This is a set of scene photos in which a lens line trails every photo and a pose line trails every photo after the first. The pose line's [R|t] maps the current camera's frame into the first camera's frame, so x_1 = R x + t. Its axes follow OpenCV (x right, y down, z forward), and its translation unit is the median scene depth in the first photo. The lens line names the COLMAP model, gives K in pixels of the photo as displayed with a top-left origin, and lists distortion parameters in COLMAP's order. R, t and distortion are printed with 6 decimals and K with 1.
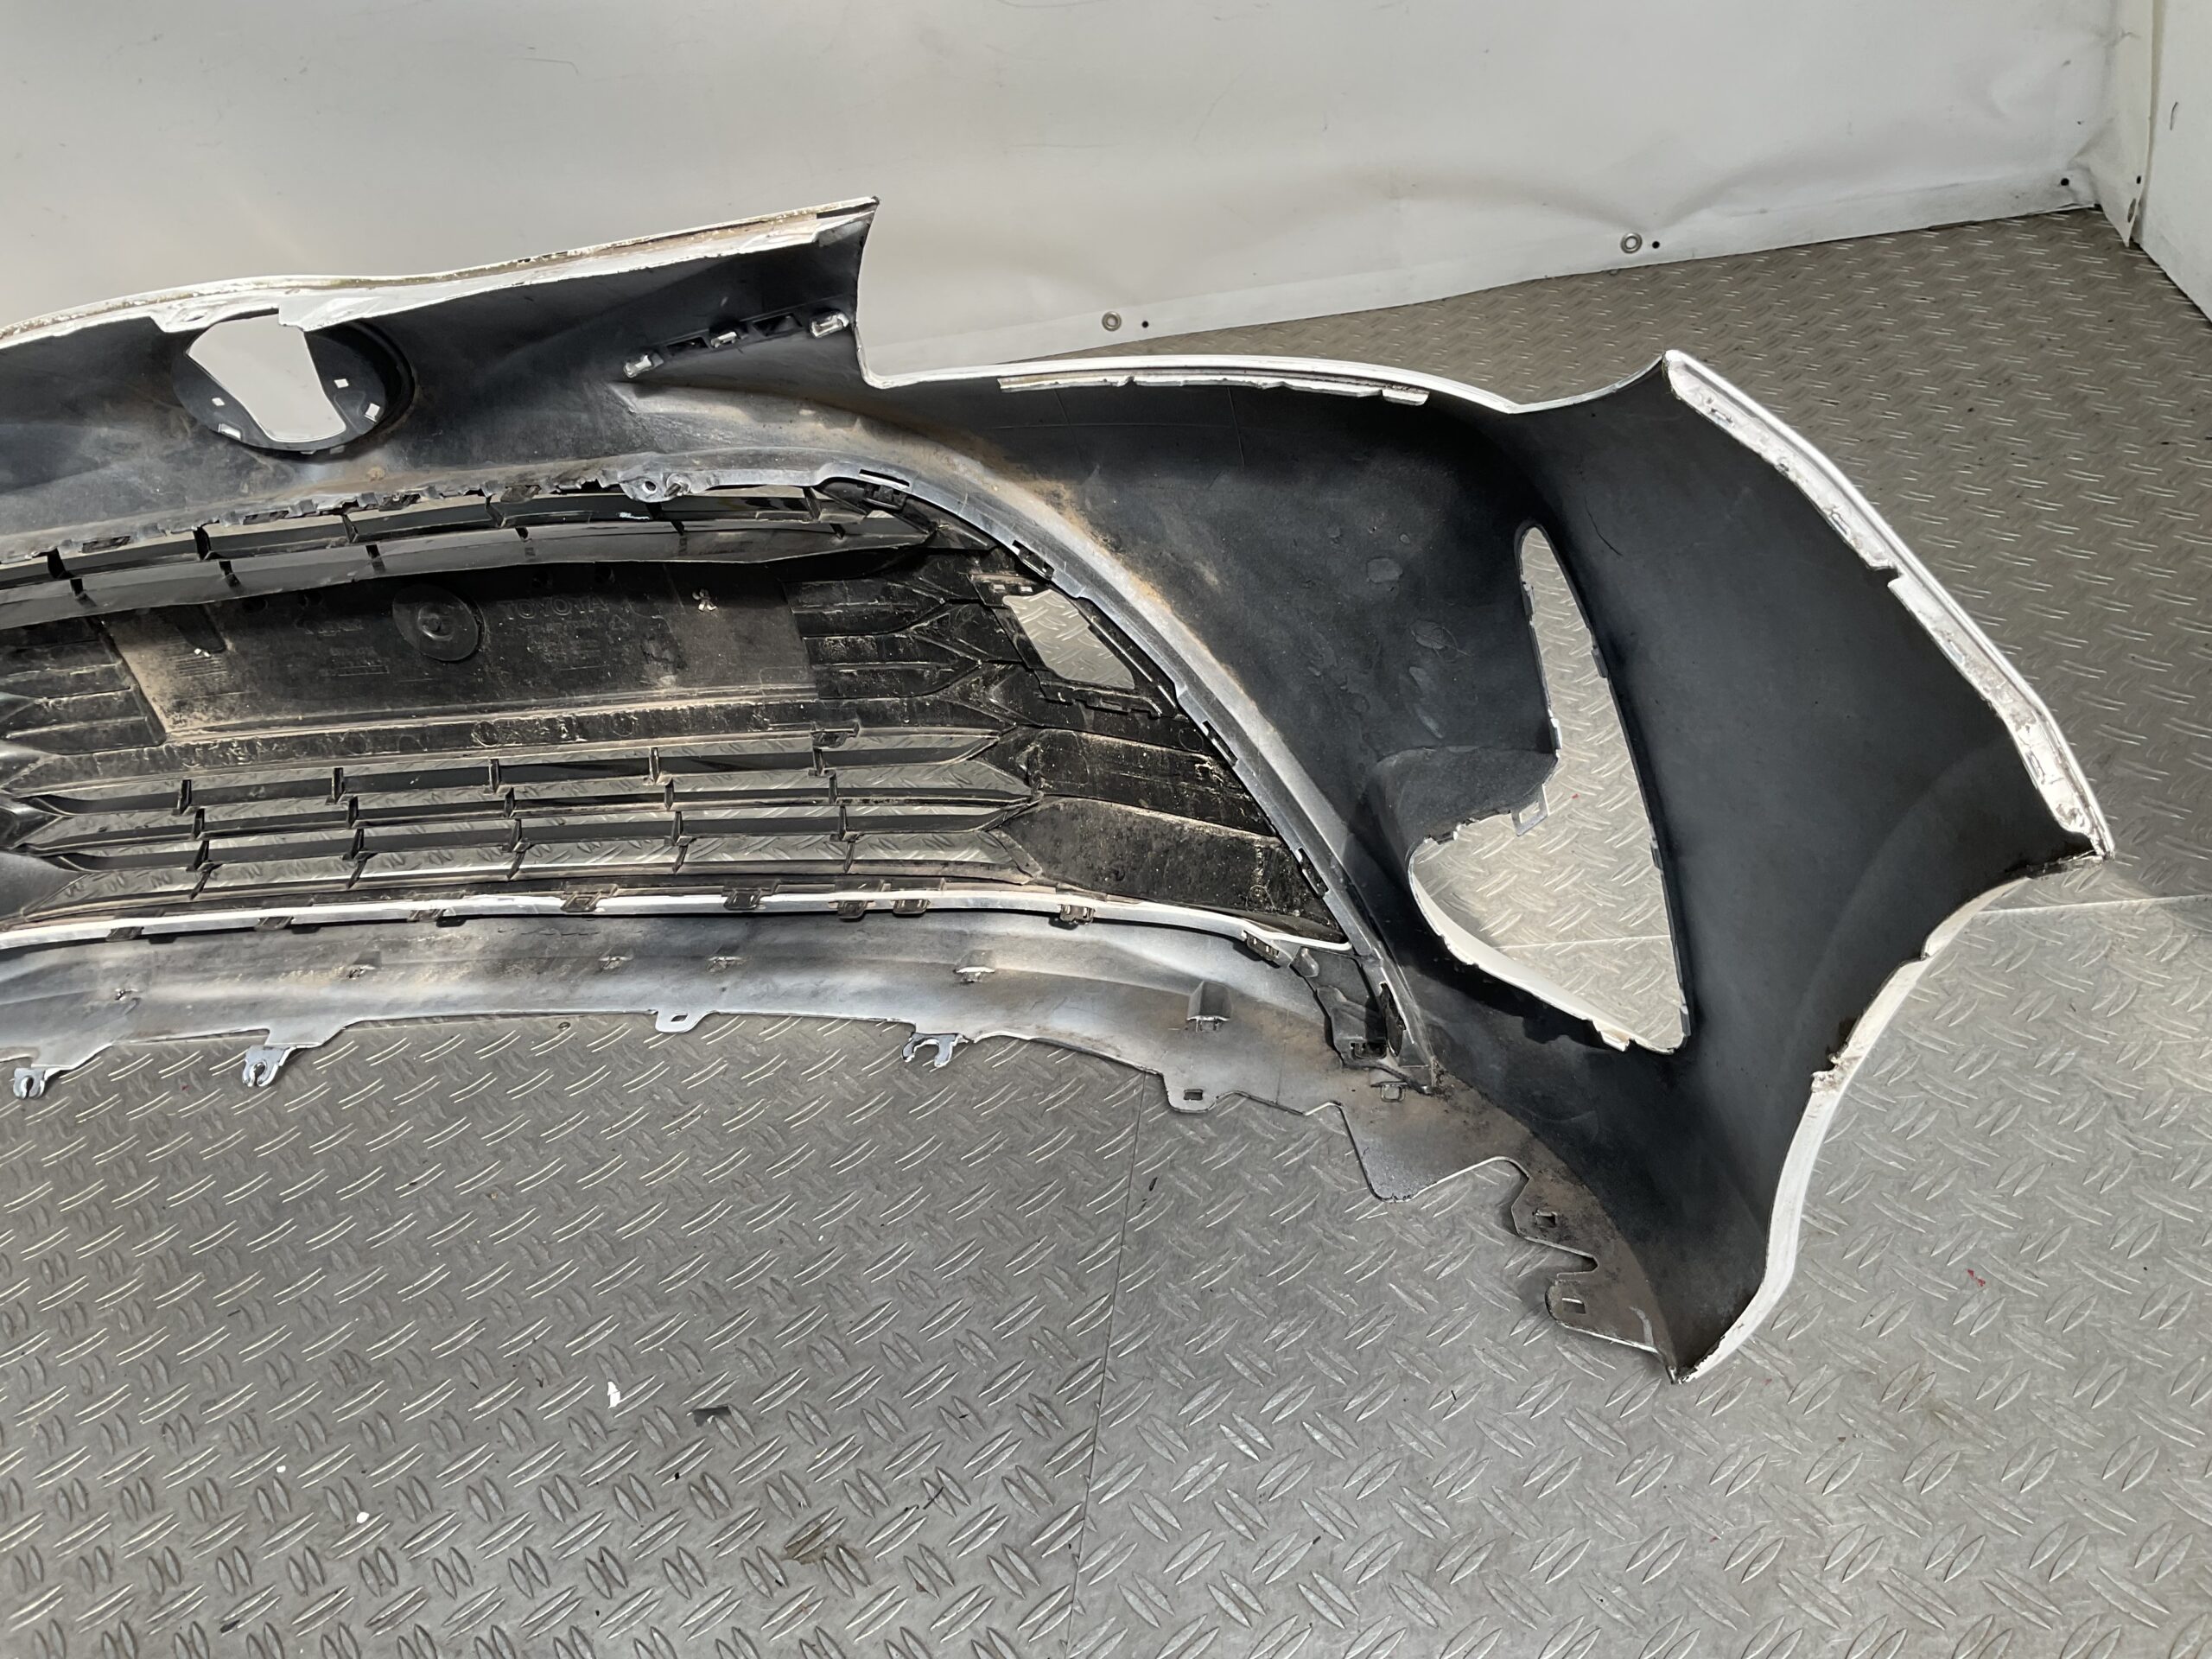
lens RADIAL K [[1833.7, 0, 1106.0], [0, 1833.7, 829.5], [0, 0, 1]] dist [0.087723, -0.178957]
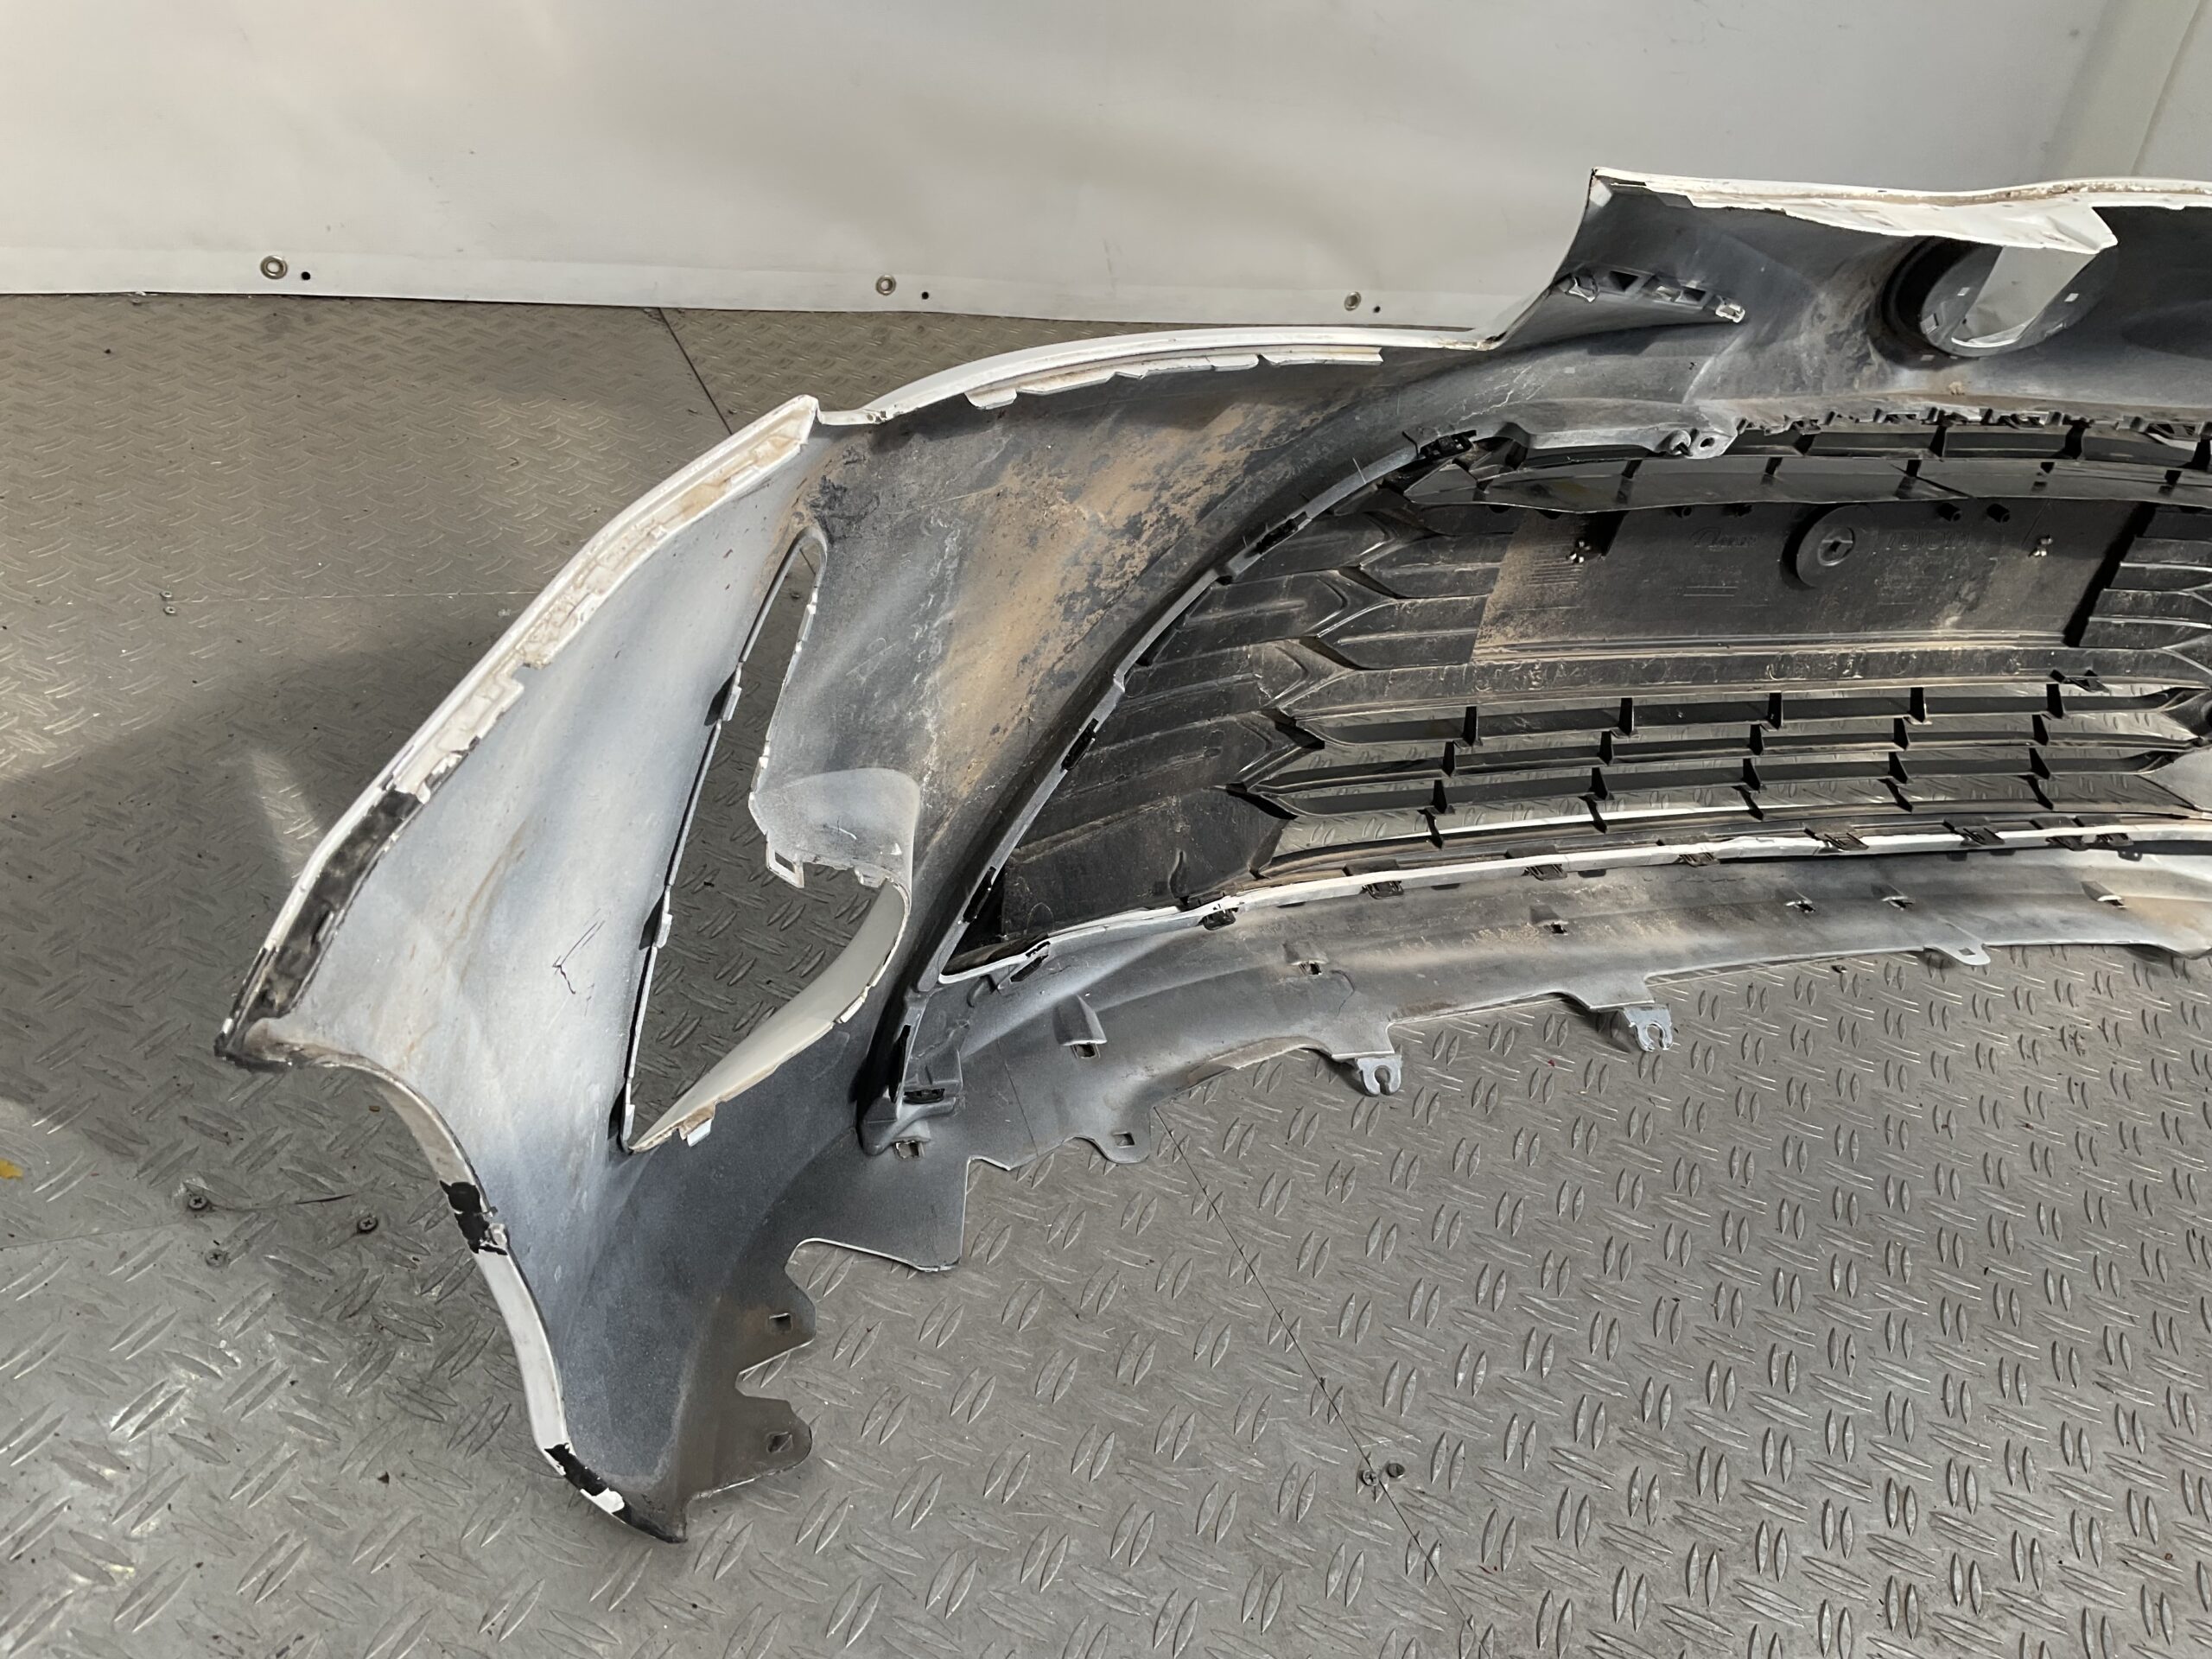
lens RADIAL K [[1833.7, 0, 1106.0], [0, 1833.7, 829.5], [0, 0, 1]] dist [0.087723, -0.178957]
pose [[0.801797, -0.003822, 0.597584, -1.189903], [0.008952, 0.999944, -0.005616, 0.035082], [-0.597529, 0.009852, 0.801787, 0.439855]]
